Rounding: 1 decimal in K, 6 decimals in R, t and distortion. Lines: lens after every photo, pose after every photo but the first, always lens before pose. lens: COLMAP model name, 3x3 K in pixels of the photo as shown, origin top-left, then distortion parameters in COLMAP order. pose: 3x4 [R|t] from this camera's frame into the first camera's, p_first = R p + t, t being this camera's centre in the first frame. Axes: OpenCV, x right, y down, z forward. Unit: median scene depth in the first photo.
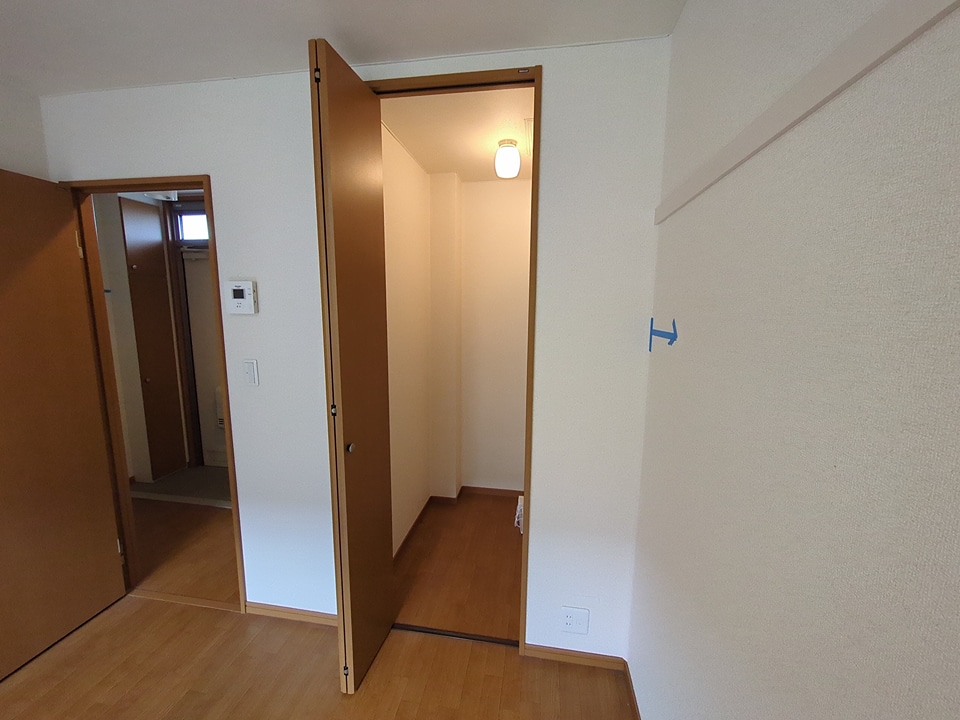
lens RADIAL K [[373.1, 0, 480.0], [0, 373.1, 360.0], [0, 0, 1]] dist [-0.000592, -0.000059]
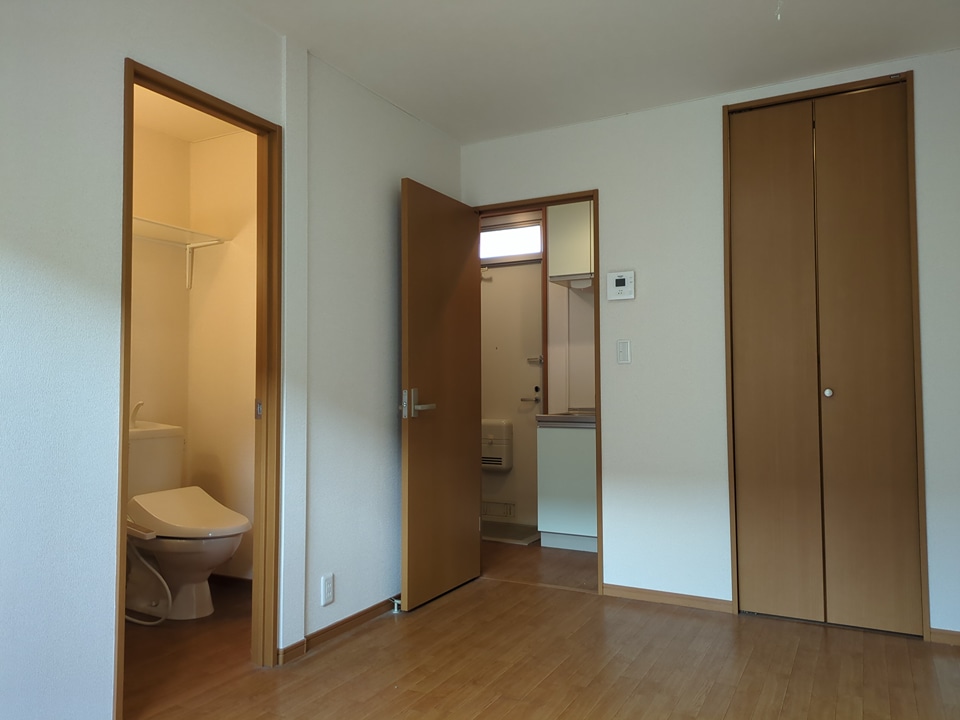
lens RADIAL K [[711.9, 0, 476.2], [0, 711.9, 361.3], [0, 0, 1]] dist [0.025682, -0.004378]
pose [[0.944917, -0.027095, -0.326187, -0.353796], [-0.032475, 0.983889, -0.175804, 0.473678], [0.325696, 0.176713, 0.928814, -1.179793]]
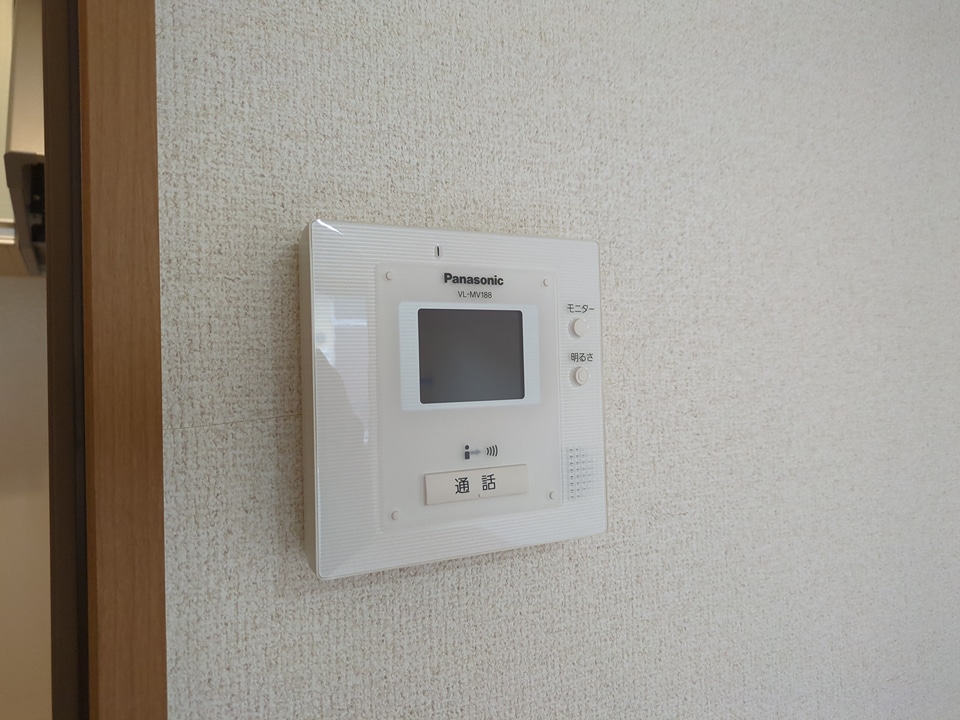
lens RADIAL K [[711.9, 0, 476.2], [0, 711.9, 361.3], [0, 0, 1]] dist [0.025682, -0.004378]
pose [[0.788002, -0.022729, 0.615253, -0.765499], [0.121651, 0.985365, -0.119405, -0.153754], [-0.603535, 0.168937, 0.779234, 0.855605]]
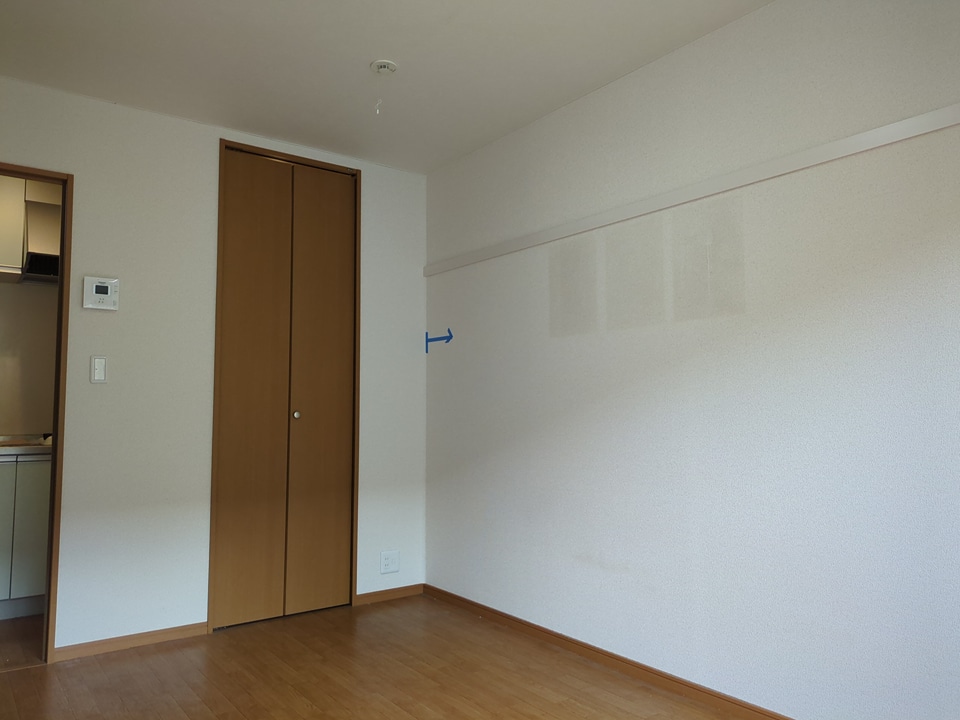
lens RADIAL K [[711.9, 0, 476.2], [0, 711.9, 361.3], [0, 0, 1]] dist [0.025682, -0.004378]
pose [[0.700805, 0.037891, 0.712346, -1.324419], [0.108856, 0.981213, -0.159286, 0.439930], [-0.704999, 0.189172, 0.683514, -1.030494]]
